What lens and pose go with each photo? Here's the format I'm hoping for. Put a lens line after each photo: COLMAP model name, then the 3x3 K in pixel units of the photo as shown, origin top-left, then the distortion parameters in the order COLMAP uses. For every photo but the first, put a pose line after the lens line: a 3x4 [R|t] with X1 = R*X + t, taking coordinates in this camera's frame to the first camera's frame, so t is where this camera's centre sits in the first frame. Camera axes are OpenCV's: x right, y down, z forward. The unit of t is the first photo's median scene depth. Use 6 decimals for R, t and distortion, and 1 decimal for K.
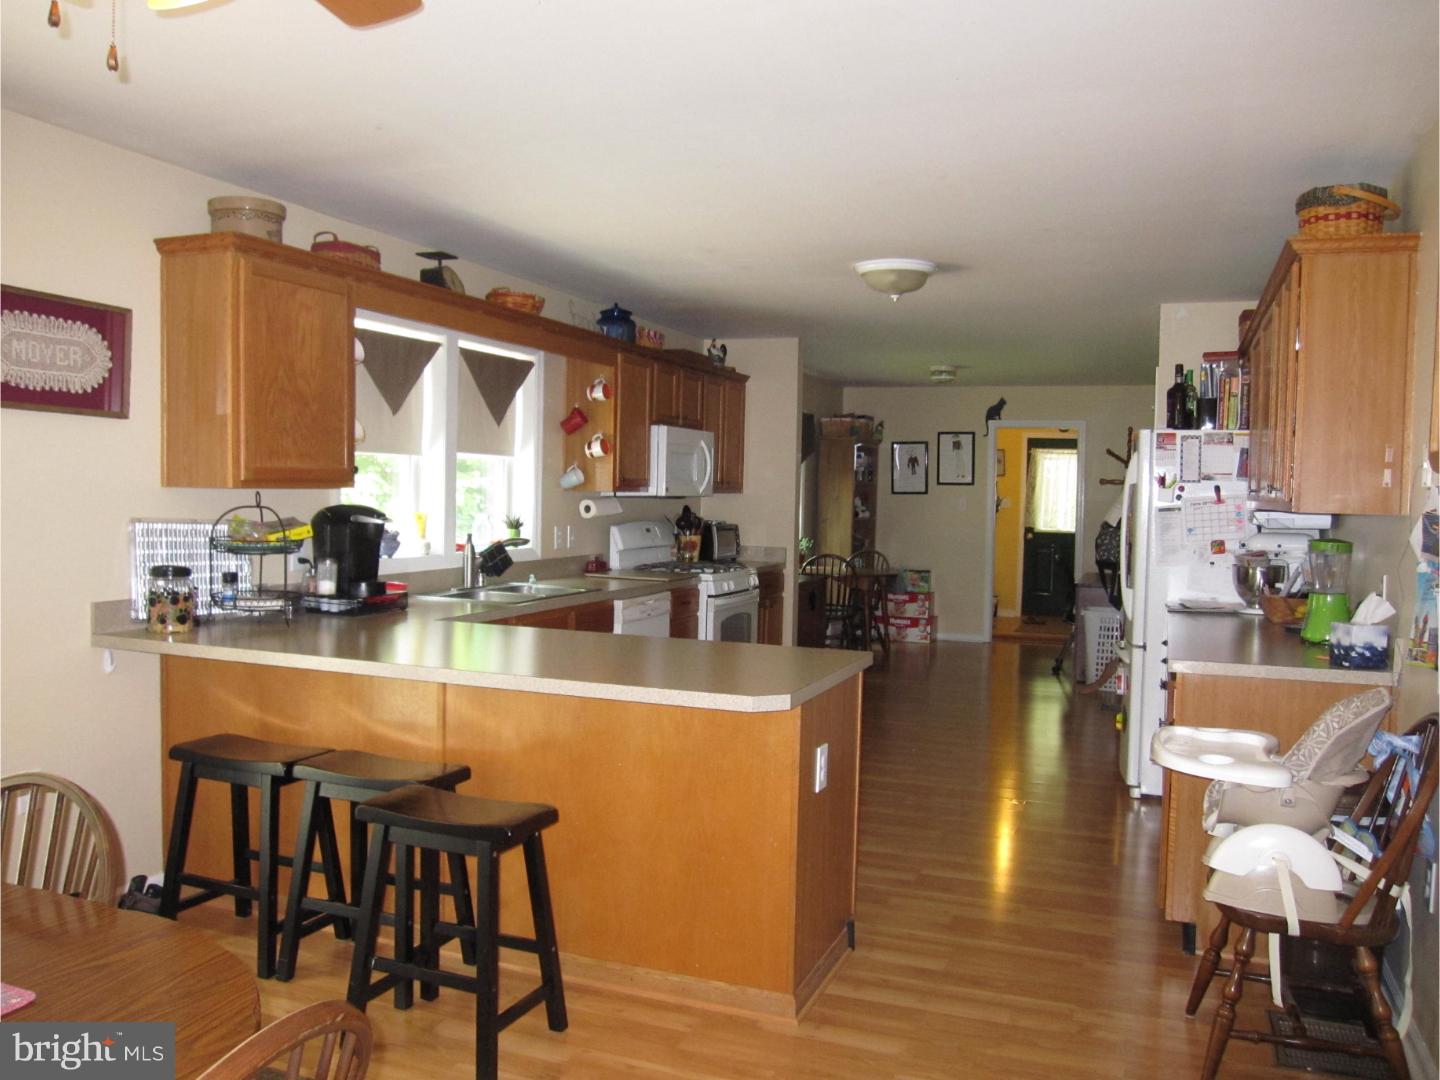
lens RADIAL K [[1170.8, 0, 720.0], [0, 1170.8, 540.0], [0, 0, 1]] dist [-0.046904, 0.001563]
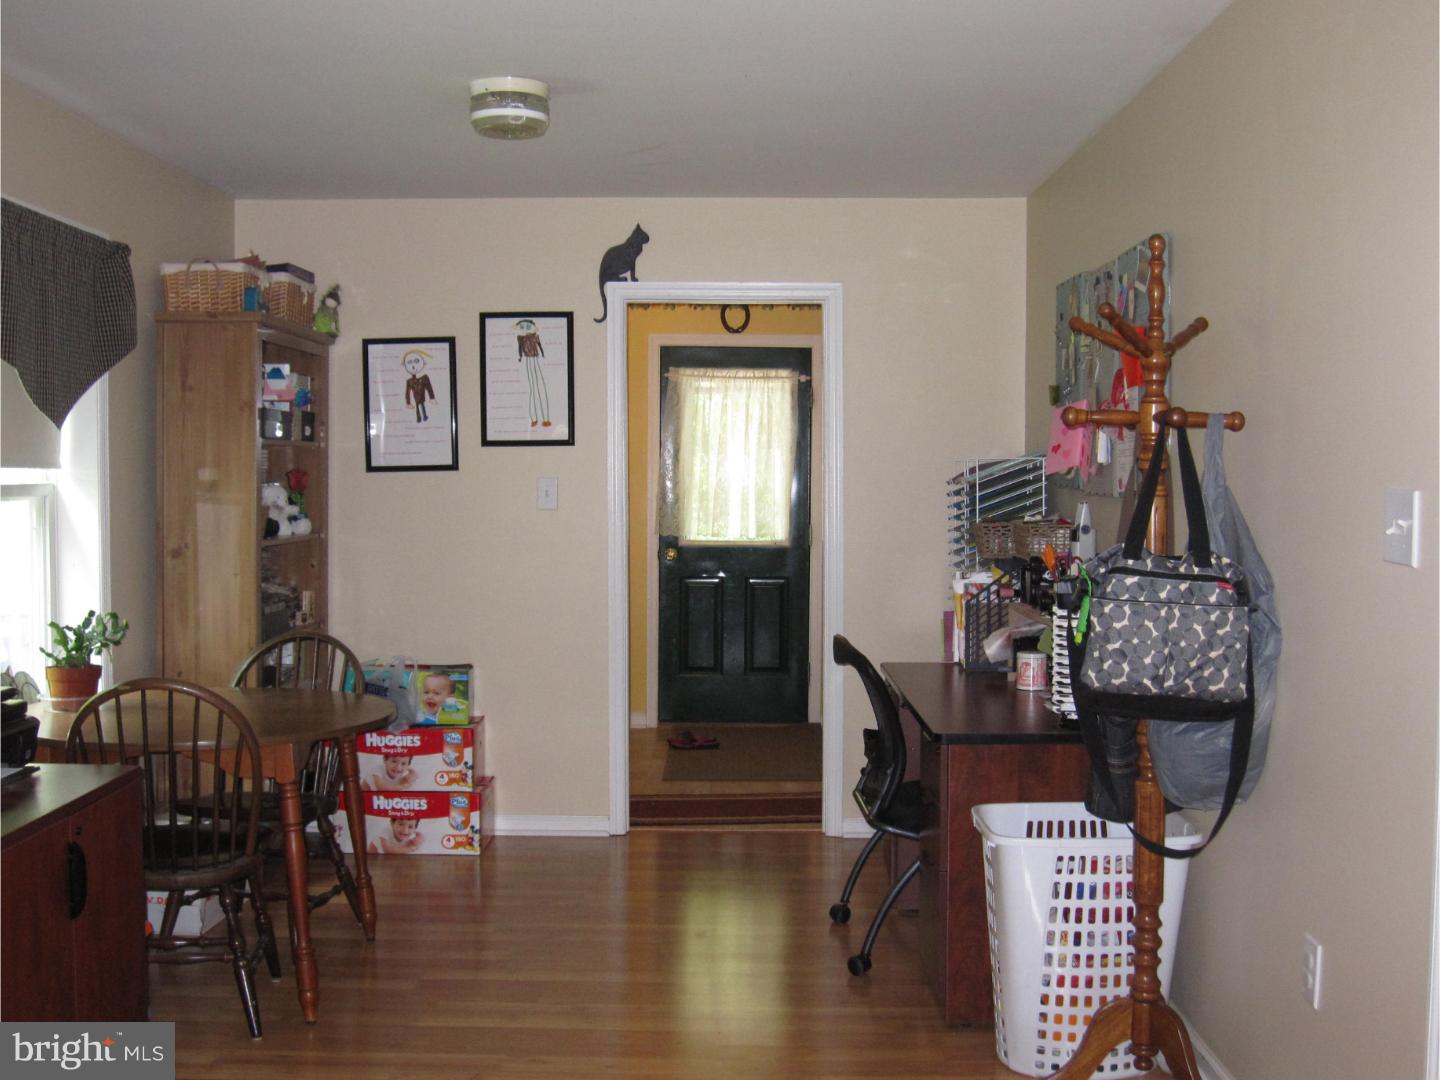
lens RADIAL K [[1561.2, 0, 720.0], [0, 1561.2, 540.0], [0, 0, 1]] dist [-0.095894, 0.002772]
pose [[0.934382, -0.033607, 0.354684, 0.074231], [0.031630, 0.999435, 0.011373, -0.019233], [-0.354866, 0.000592, 0.934917, 0.485394]]
